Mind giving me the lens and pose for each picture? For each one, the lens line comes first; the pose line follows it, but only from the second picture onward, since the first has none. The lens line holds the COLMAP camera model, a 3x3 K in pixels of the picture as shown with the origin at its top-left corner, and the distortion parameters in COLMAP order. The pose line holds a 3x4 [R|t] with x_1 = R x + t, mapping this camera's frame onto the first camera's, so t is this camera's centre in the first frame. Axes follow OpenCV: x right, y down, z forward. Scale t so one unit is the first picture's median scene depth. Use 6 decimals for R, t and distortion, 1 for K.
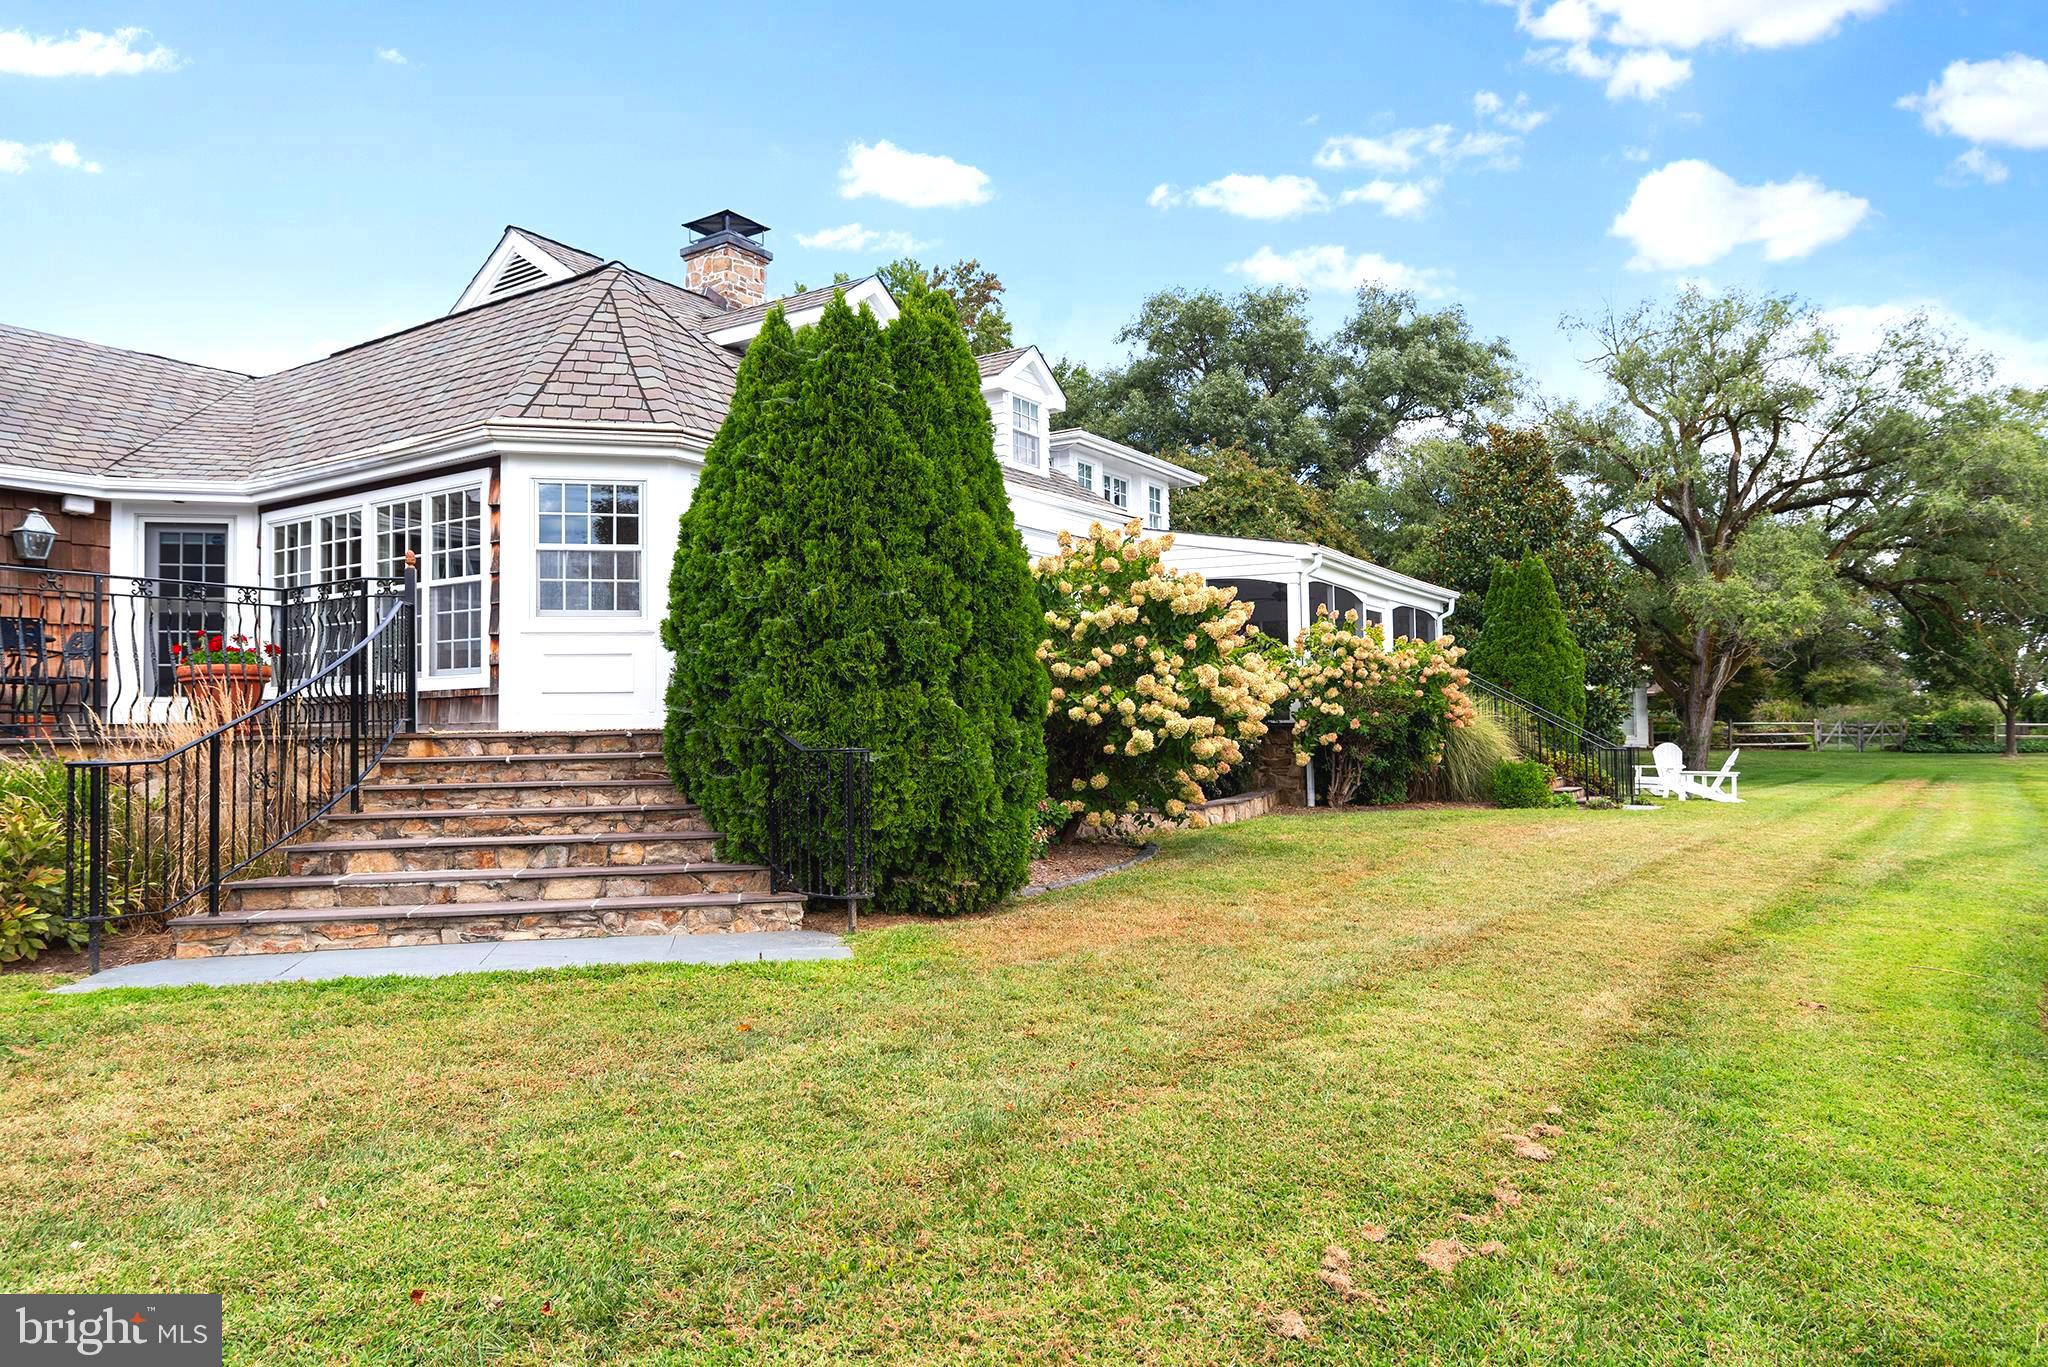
lens RADIAL K [[1307.3, 0, 1019.5], [0, 1307.3, 685.3], [0, 0, 1]] dist [-0.003200, 0.001550]
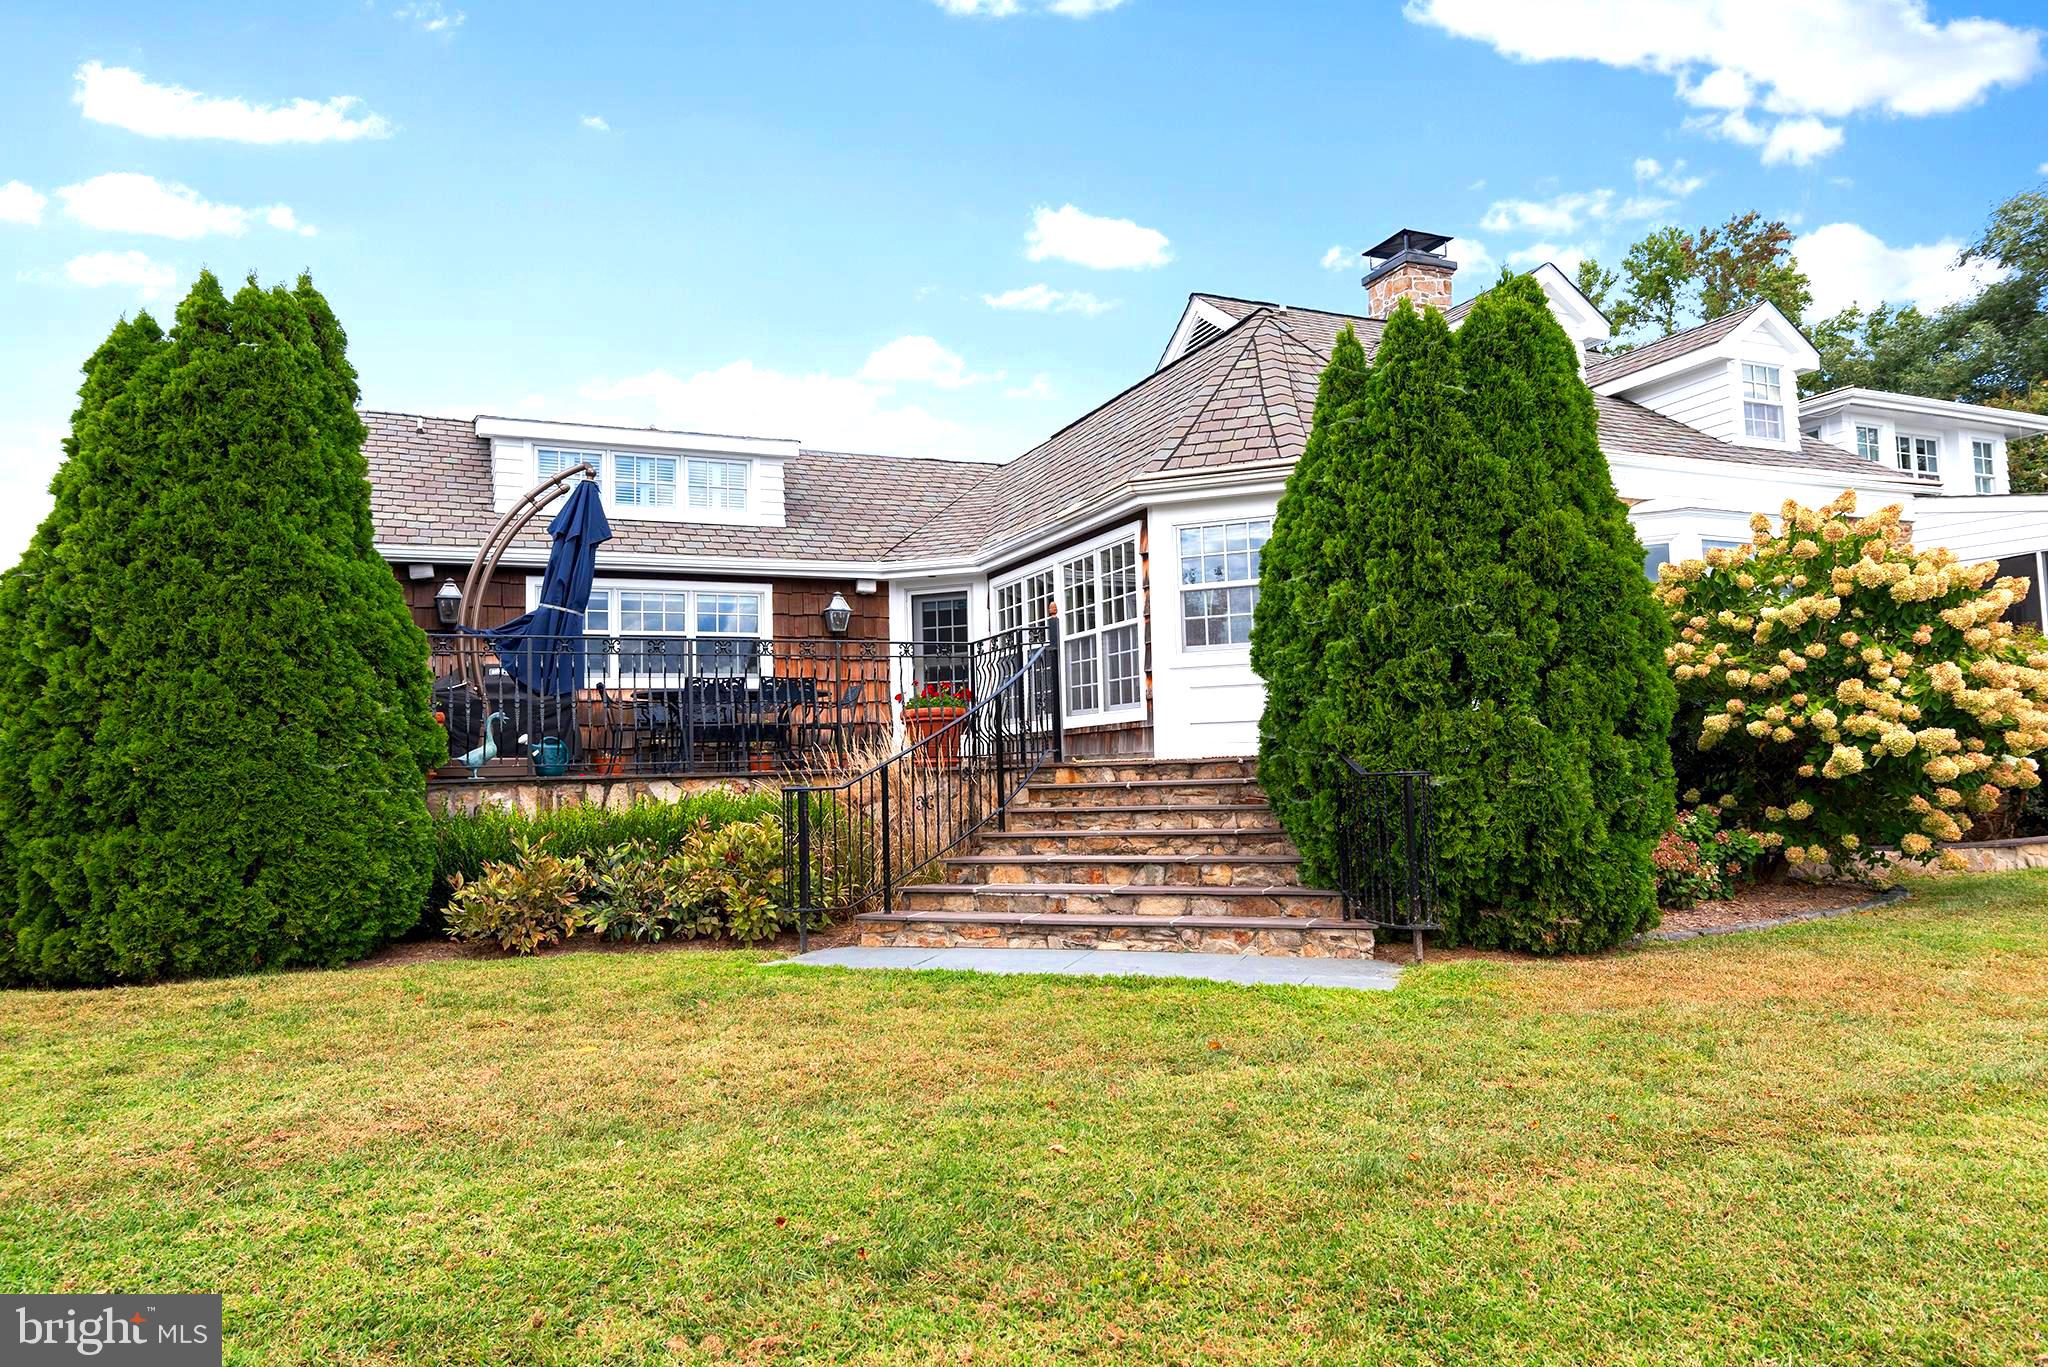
lens RADIAL K [[1307.3, 0, 1010.6], [0, 1307.3, 684.2], [0, 0, 1]] dist [-0.003200, 0.001550]
pose [[0.830252, -0.046721, -0.555427, 0.139093], [0.034266, 0.998874, -0.032803, 0.004761], [0.556335, 0.008202, 0.830918, 0.034801]]
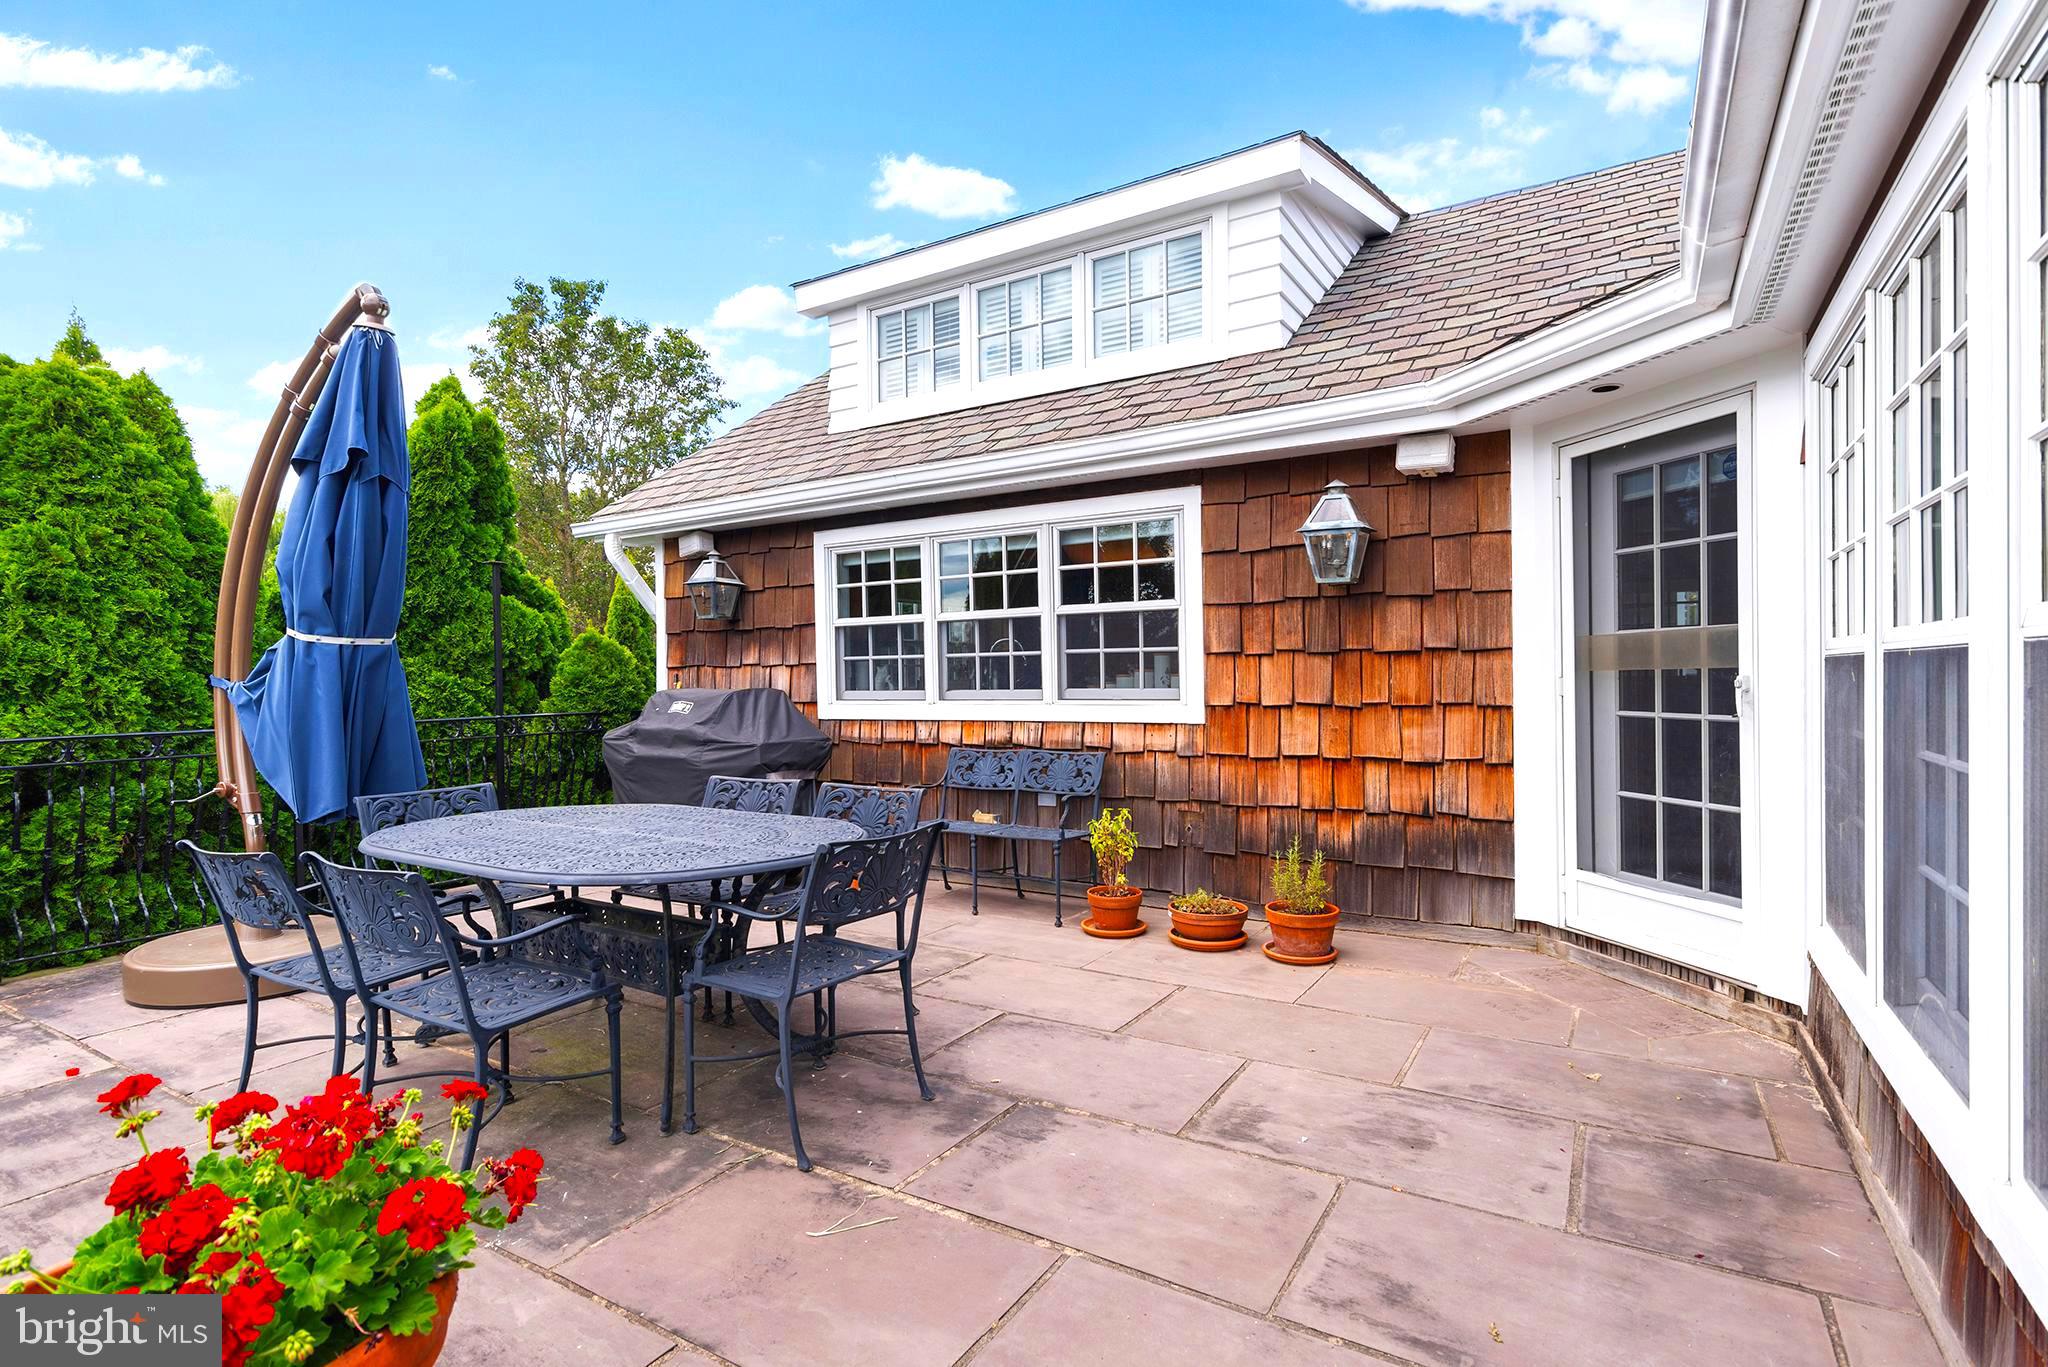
lens RADIAL K [[1004.7, 0, 1022.9], [0, 1004.7, 684.6], [0, 0, 1]] dist [0.003025, -0.001515]
pose [[0.016856, 0.022247, -0.999610, -0.518659], [0.051013, 0.998431, 0.023081, -0.102552], [0.998556, -0.051382, 0.015694, 1.220463]]
